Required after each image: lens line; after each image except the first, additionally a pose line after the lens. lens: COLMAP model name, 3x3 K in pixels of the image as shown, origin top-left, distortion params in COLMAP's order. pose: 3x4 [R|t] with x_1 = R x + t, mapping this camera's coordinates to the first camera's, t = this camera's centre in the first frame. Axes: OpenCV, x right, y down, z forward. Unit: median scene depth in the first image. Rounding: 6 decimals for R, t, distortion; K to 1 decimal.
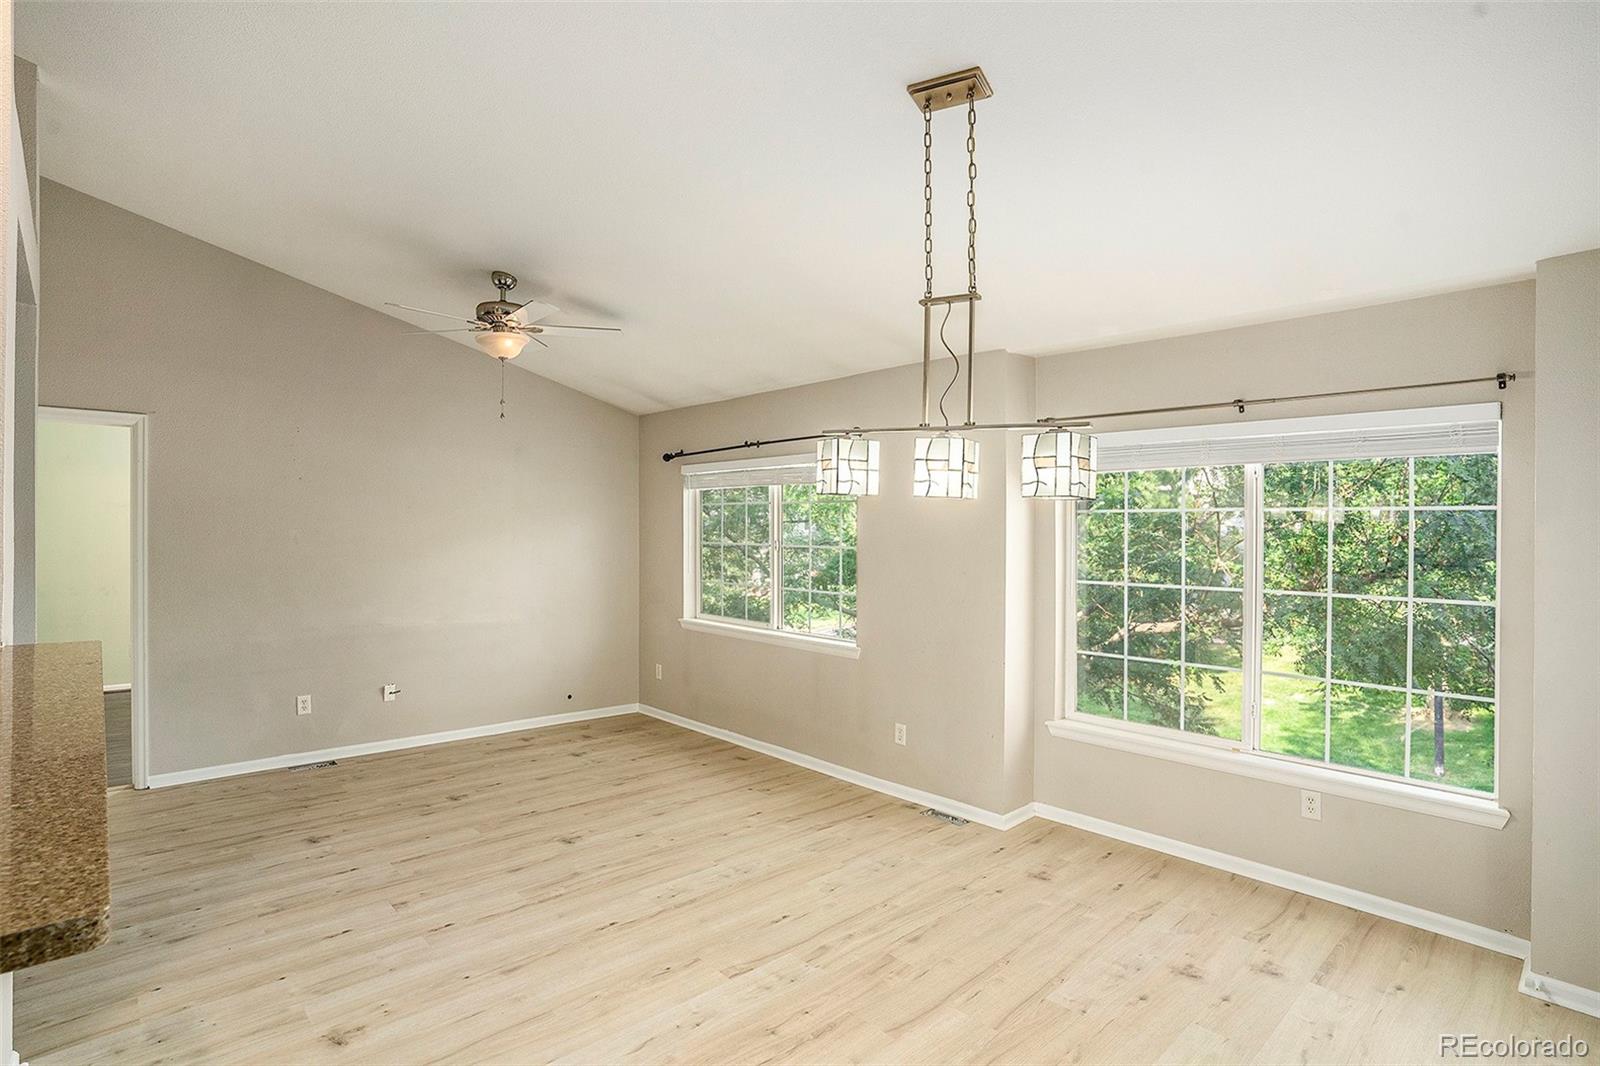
lens RADIAL K [[793.7, 0, 797.6], [0, 793.7, 537.8], [0, 0, 1]] dist [-0.071263, 0.036408]
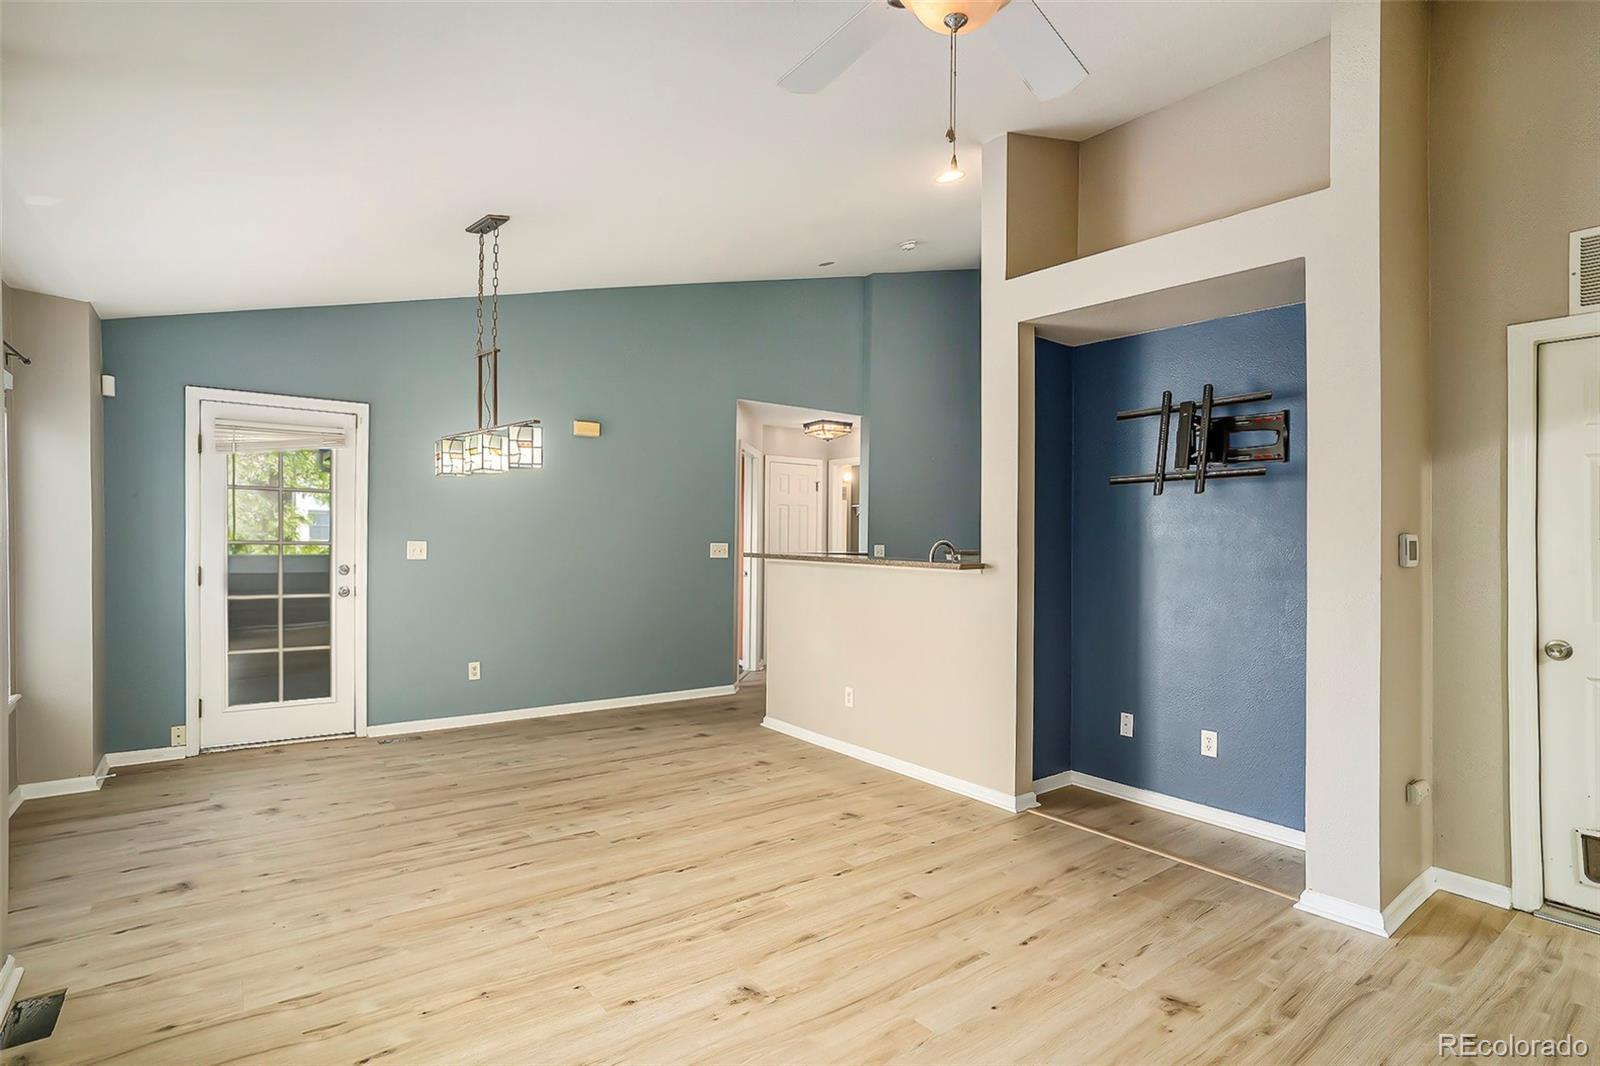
lens RADIAL K [[793.7, 0, 797.6], [0, 793.7, 537.8], [0, 0, 1]] dist [-0.071263, 0.036408]
pose [[-0.995015, -0.021728, 0.097333, -0.374665], [-0.021096, 0.999749, 0.007511, 0.035220], [-0.097472, 0.005420, -0.995224, 1.563689]]
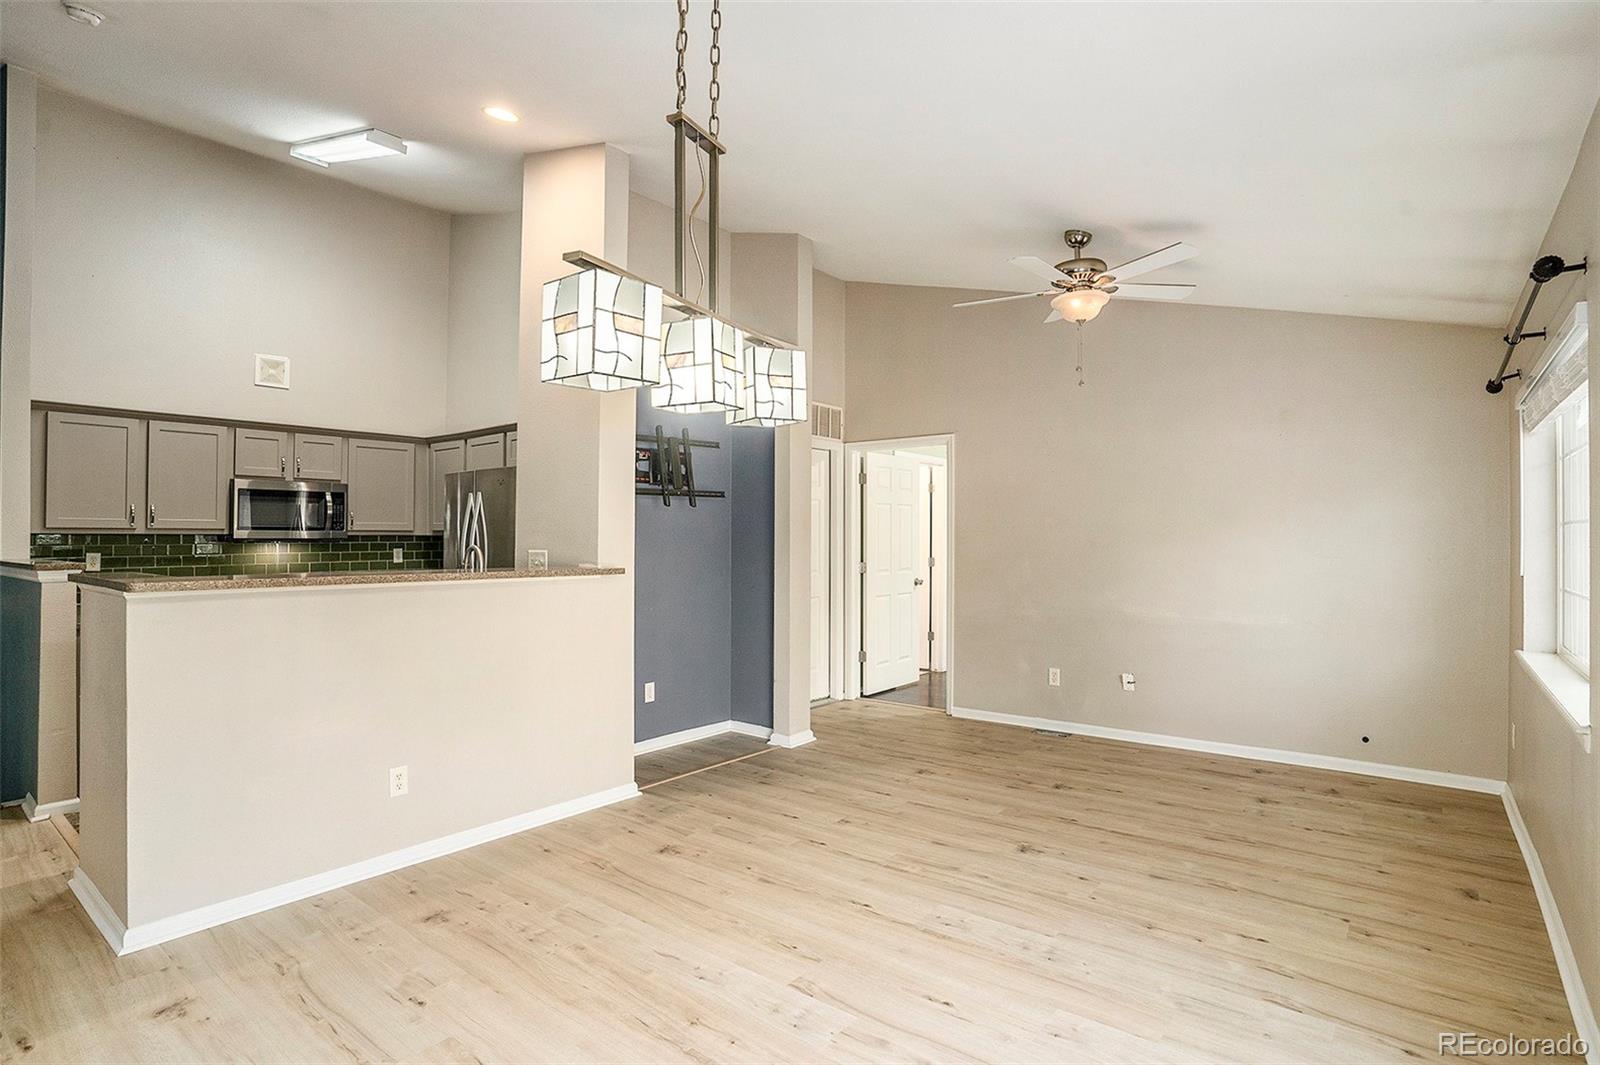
lens RADIAL K [[809.7, 0, 800.0], [0, 809.7, 532.5], [0, 0, 1]] dist [-0.083862, 0.046506]
pose [[0.161671, -0.018778, -0.986666, 0.557644], [-0.007708, 0.999764, -0.020290, 0.047045], [0.986815, 0.010885, 0.161488, 0.589489]]
